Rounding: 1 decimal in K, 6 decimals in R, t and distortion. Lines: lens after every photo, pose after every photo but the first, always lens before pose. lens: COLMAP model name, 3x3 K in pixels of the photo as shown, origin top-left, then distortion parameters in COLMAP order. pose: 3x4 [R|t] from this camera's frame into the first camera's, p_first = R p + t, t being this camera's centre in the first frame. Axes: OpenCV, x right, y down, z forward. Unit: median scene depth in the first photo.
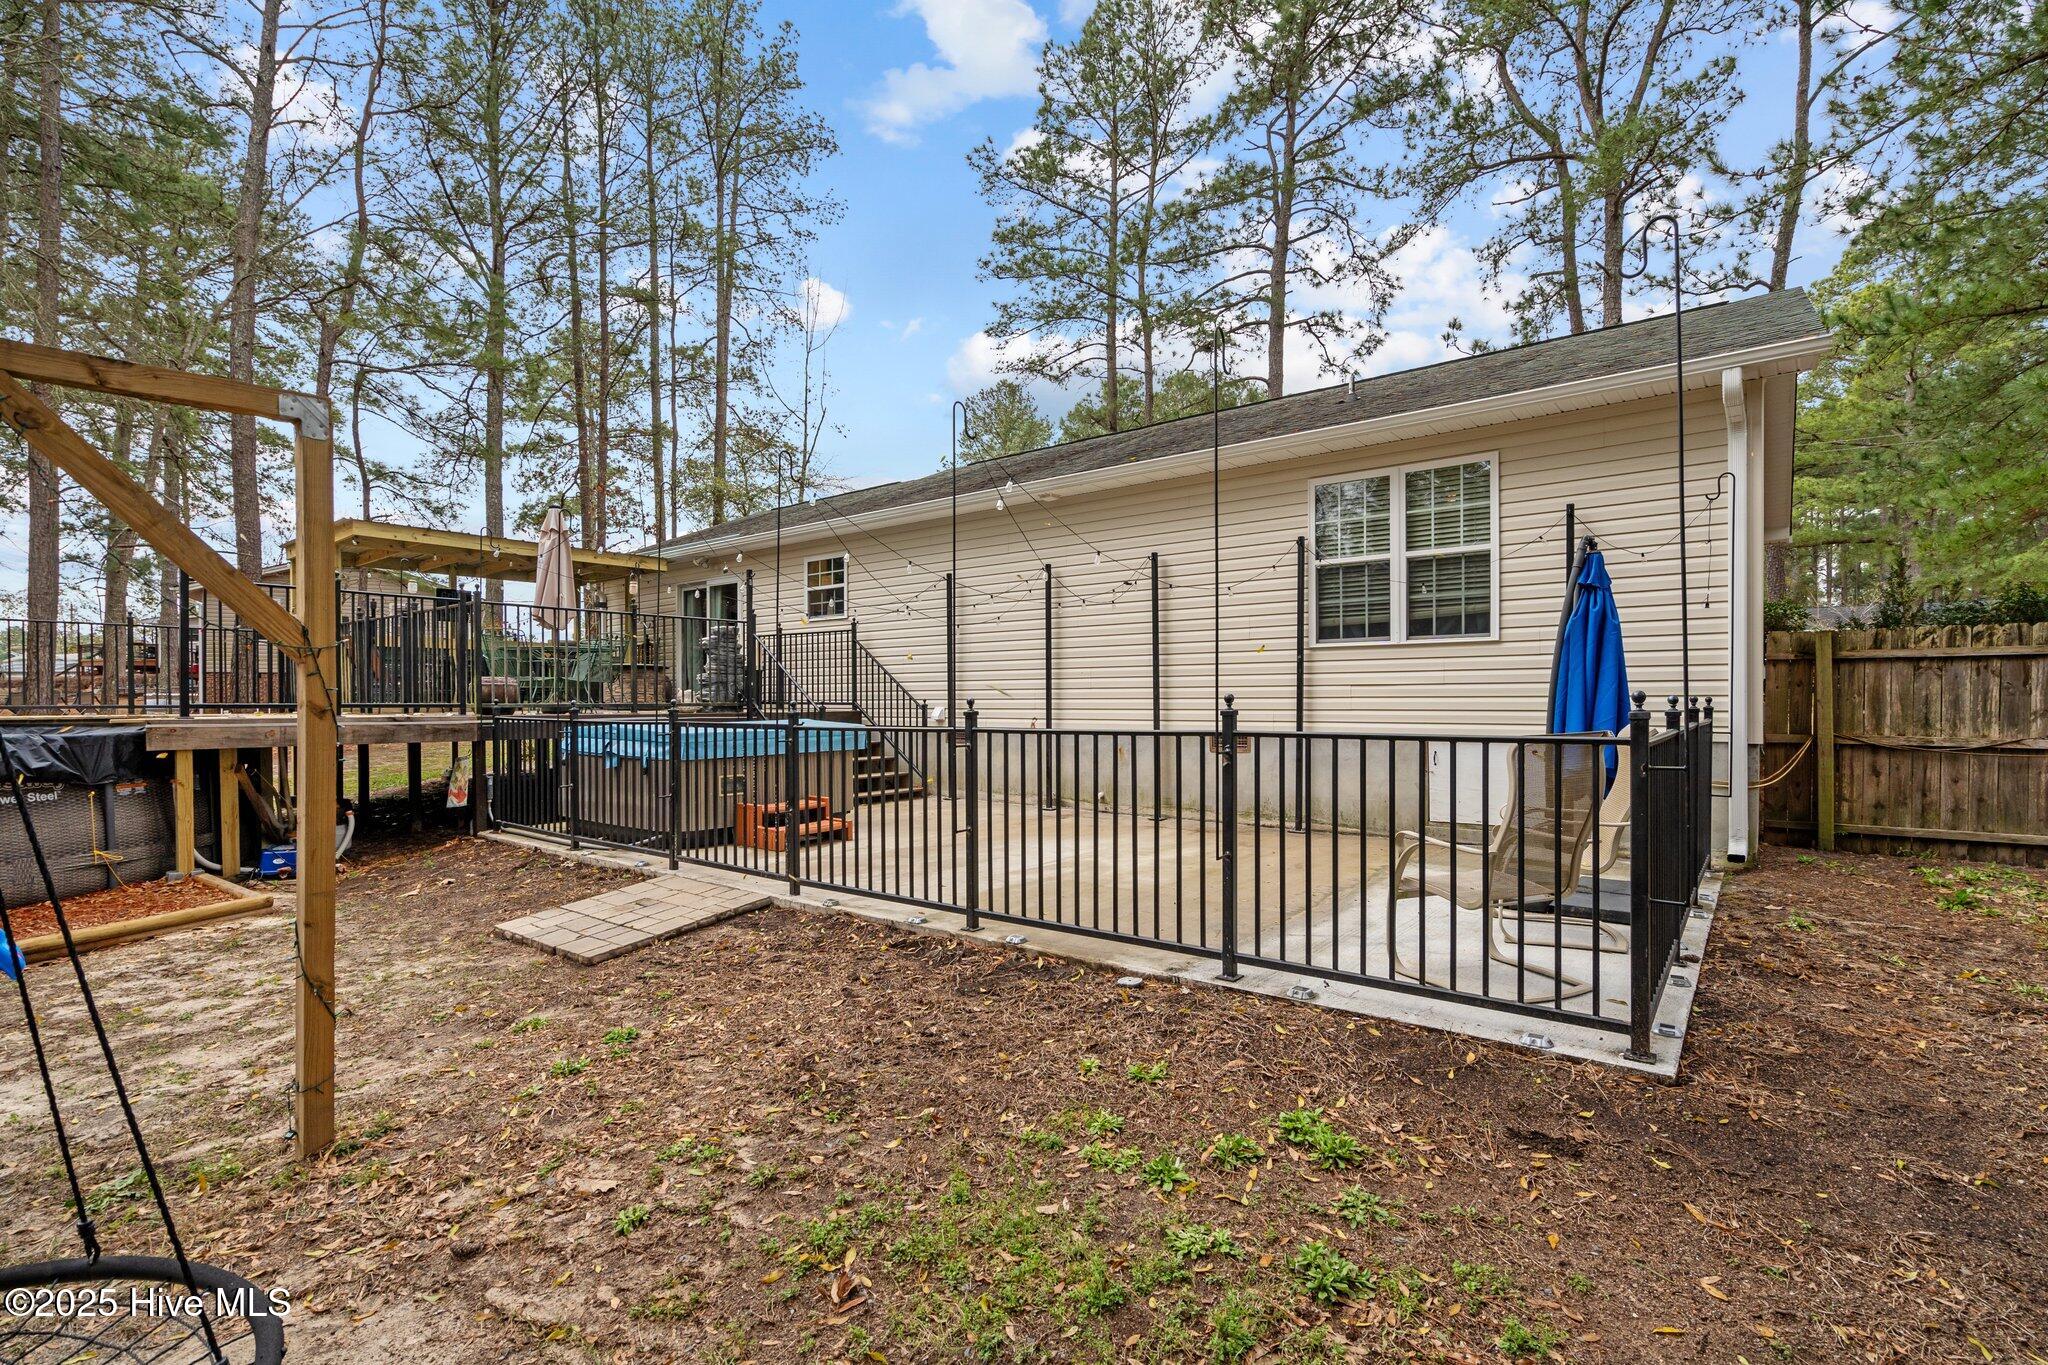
lens RADIAL K [[946.9, 0, 1024.7], [0, 946.9, 692.5], [0, 0, 1]] dist [-0.017252, -0.000061]
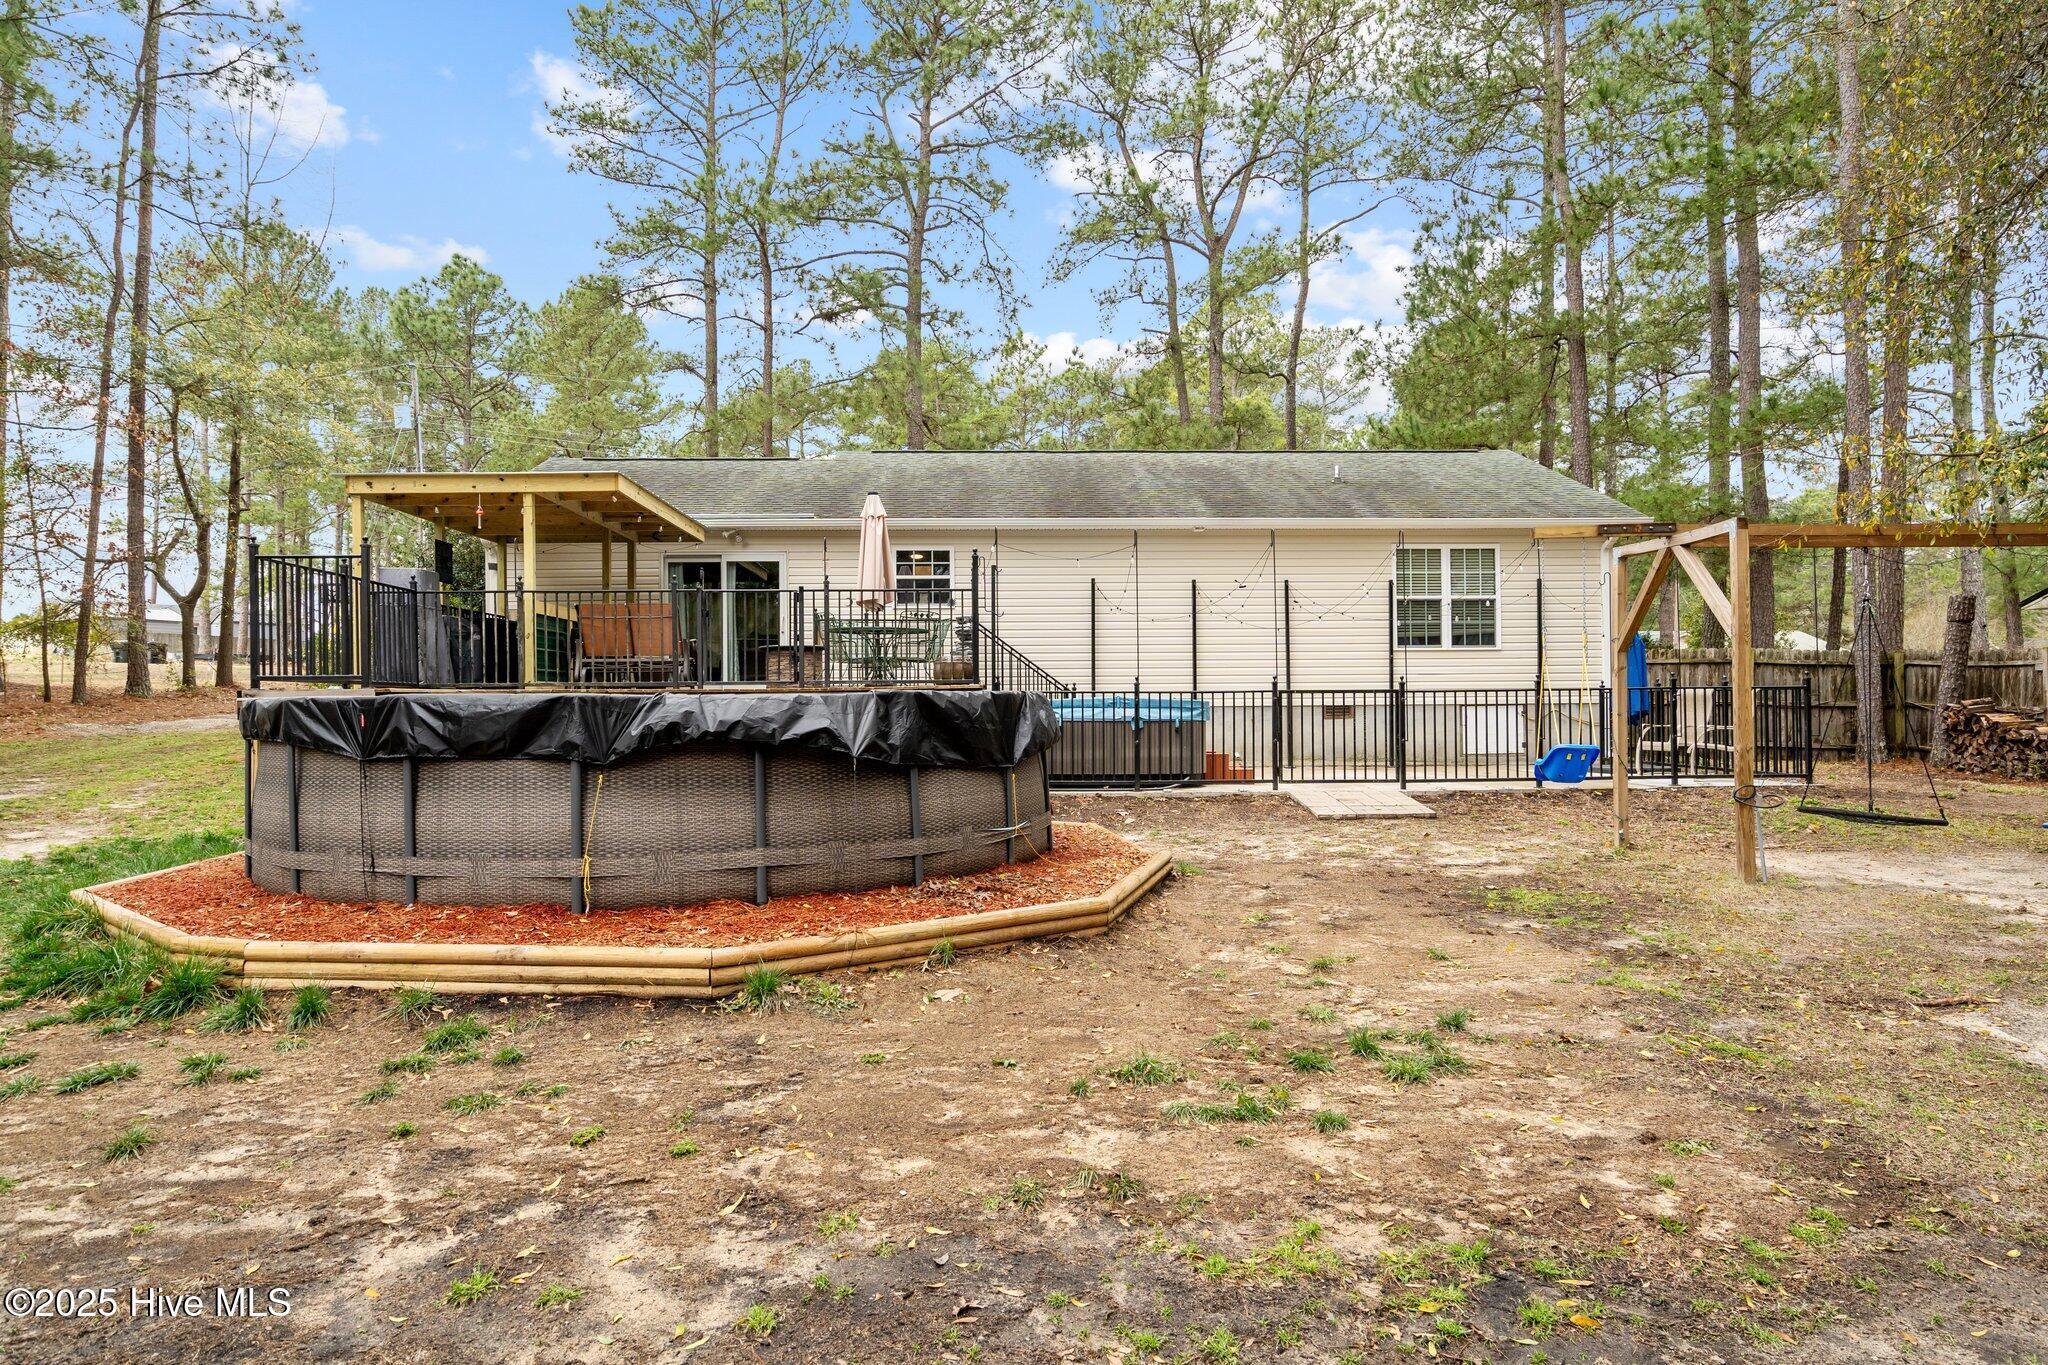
lens RADIAL K [[1235.5, 0, 1024.0], [0, 1235.5, 682.5], [0, 0, 1]] dist [0.003540, 0.000427]
pose [[0.754537, 0.007033, 0.656220, -1.242841], [-0.001452, 0.999958, -0.009047, 0.021638], [-0.656256, 0.005873, 0.754516, -0.127095]]
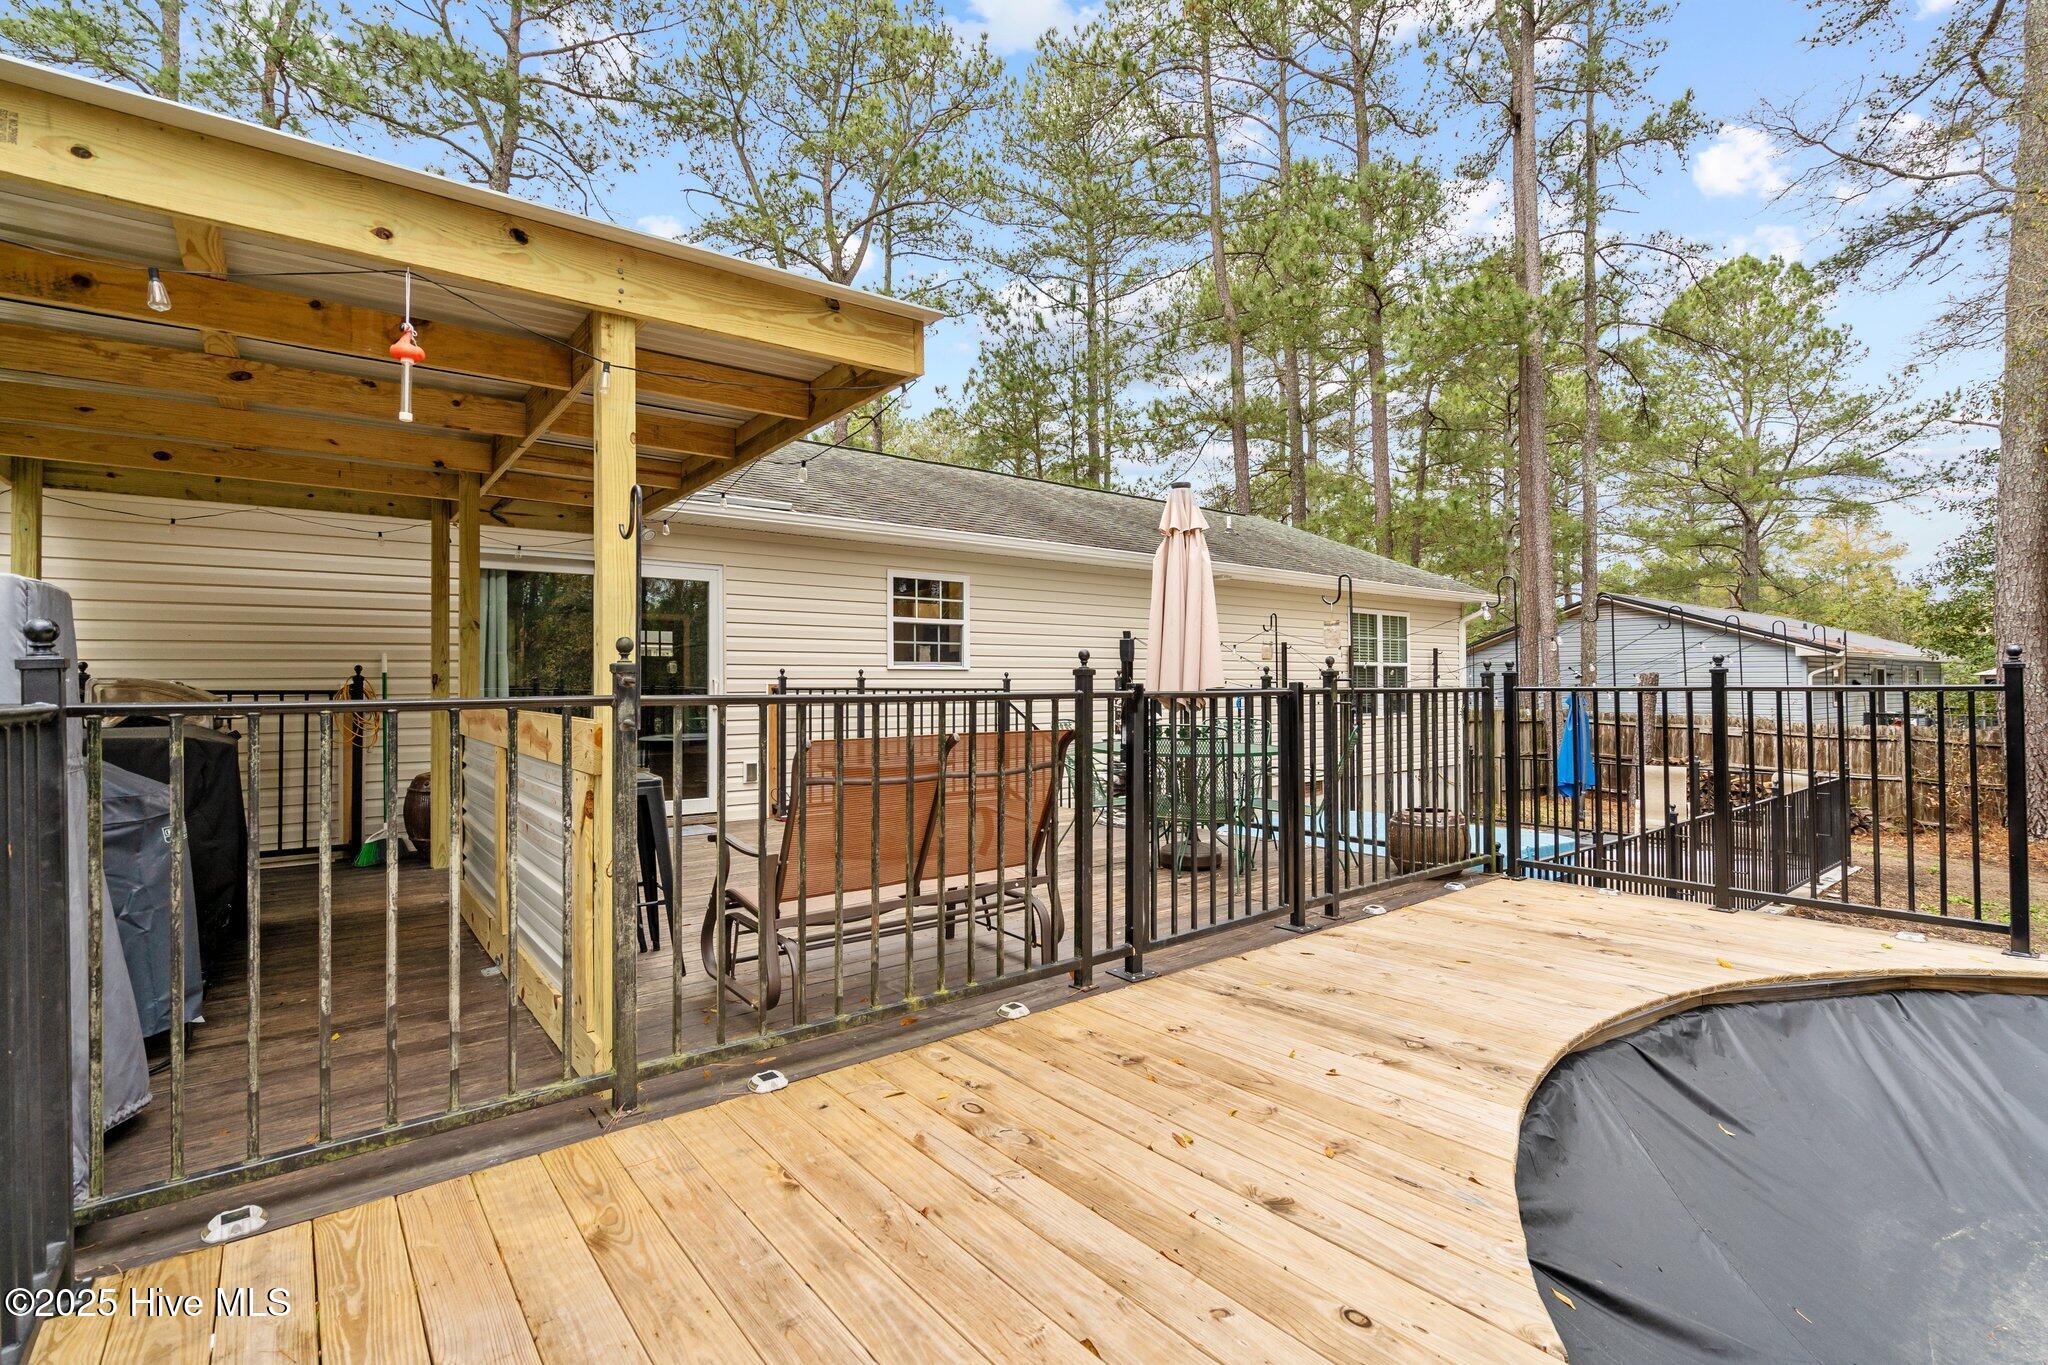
lens RADIAL K [[938.0, 0, 1028.2], [0, 938.0, 666.0], [0, 0, 1]] dist [-0.000487, -0.000250]
pose [[0.237380, 0.021694, 0.971175, -1.025978], [-0.009391, 0.999755, -0.020037, -0.079681], [-0.971371, -0.004364, 0.237526, 0.929579]]
